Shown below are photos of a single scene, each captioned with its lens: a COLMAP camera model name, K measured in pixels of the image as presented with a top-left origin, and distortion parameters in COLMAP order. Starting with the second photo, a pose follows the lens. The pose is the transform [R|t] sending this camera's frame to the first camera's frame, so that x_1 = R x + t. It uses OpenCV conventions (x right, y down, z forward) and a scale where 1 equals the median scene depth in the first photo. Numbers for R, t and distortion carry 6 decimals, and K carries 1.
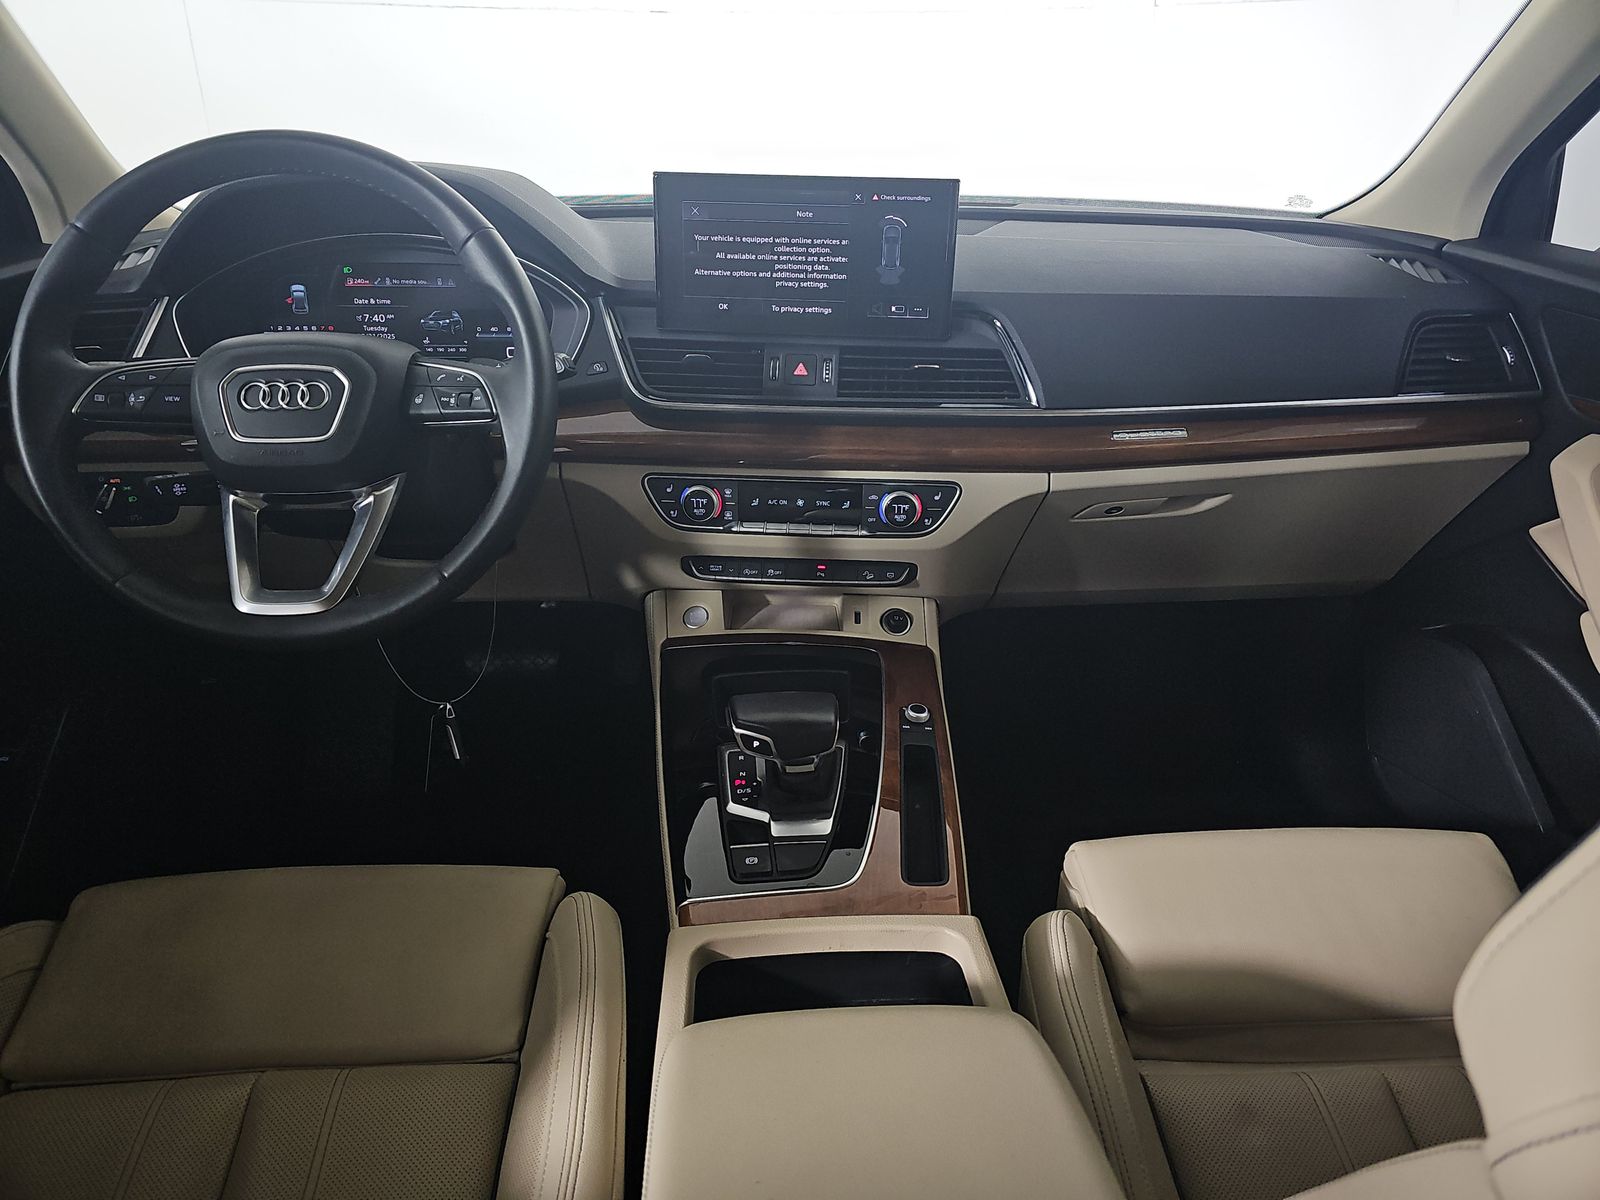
lens RADIAL K [[1075.6, 0, 806.7], [0, 1075.6, 606.7], [0, 0, 1]] dist [0.022231, -0.026050]
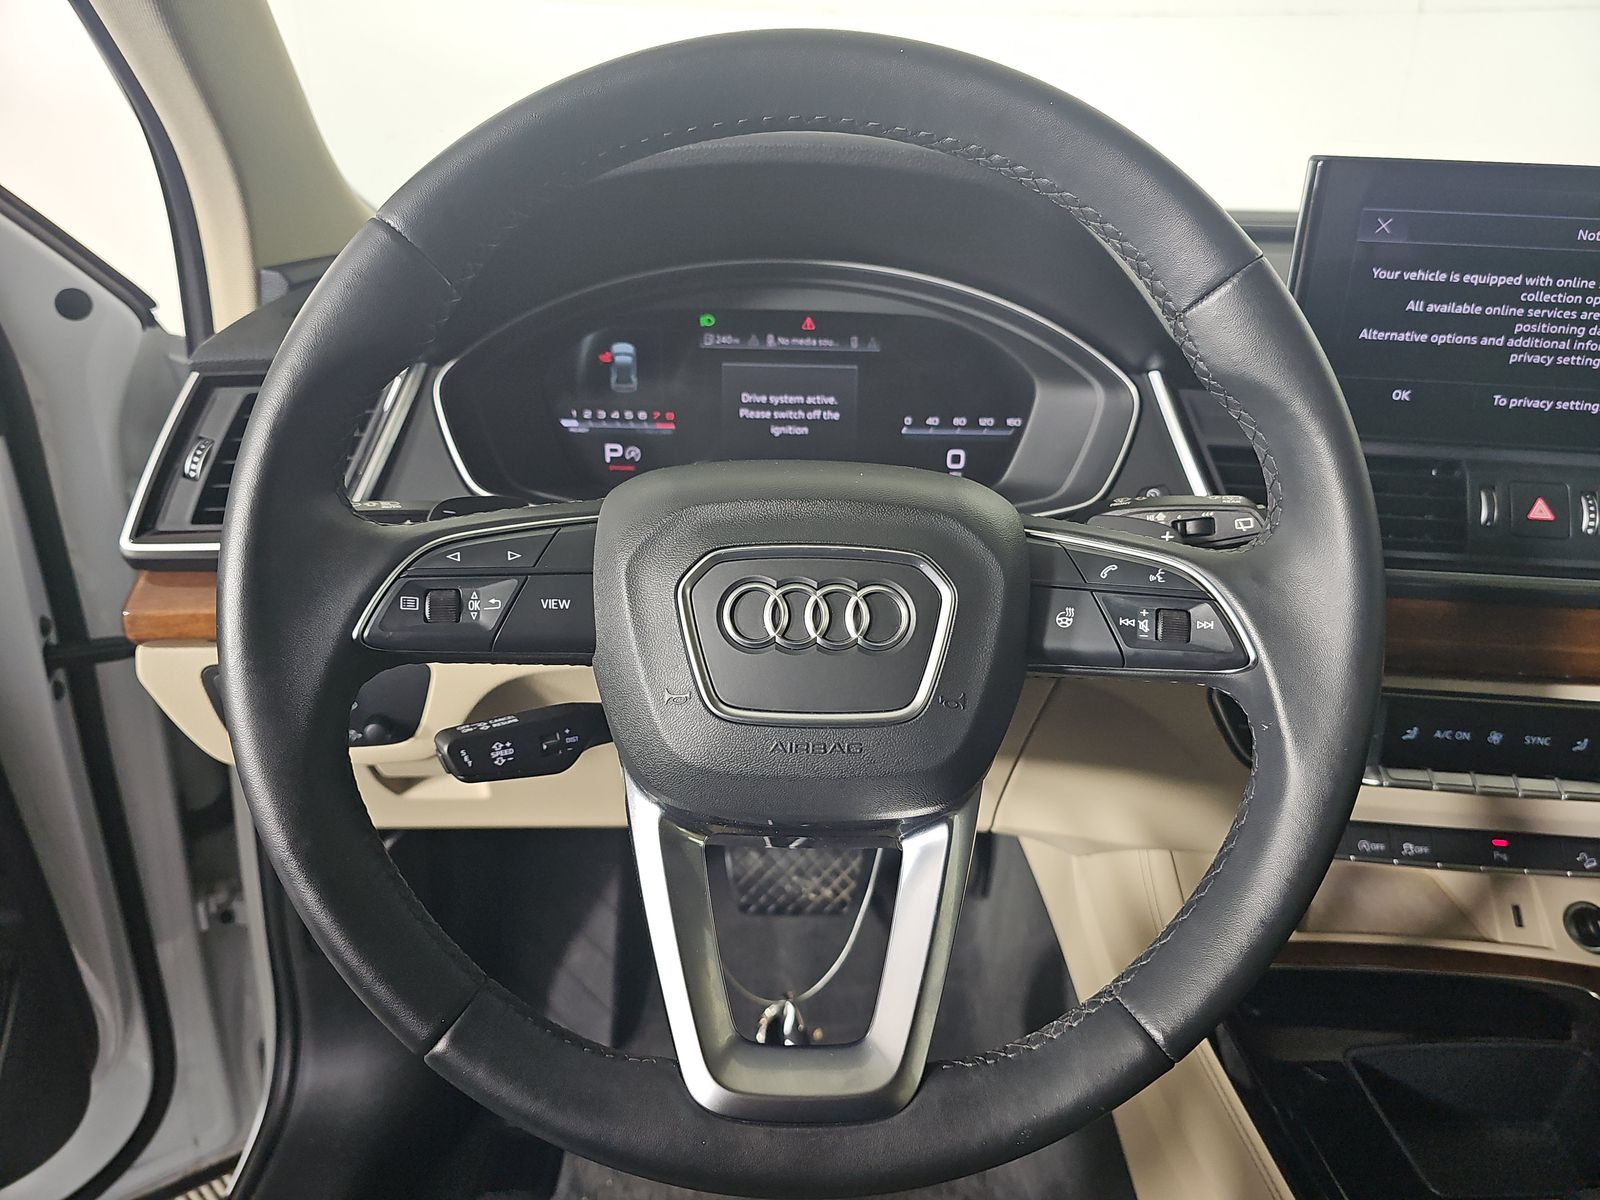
lens RADIAL K [[1075.6, 0, 790.4], [0, 1075.6, 600.2], [0, 0, 1]] dist [0.022231, -0.026050]
pose [[0.998391, 0.029477, -0.048435, -0.369630], [-0.031476, 0.998662, -0.041028, -0.141655], [0.047160, 0.042487, 0.997983, 0.435519]]
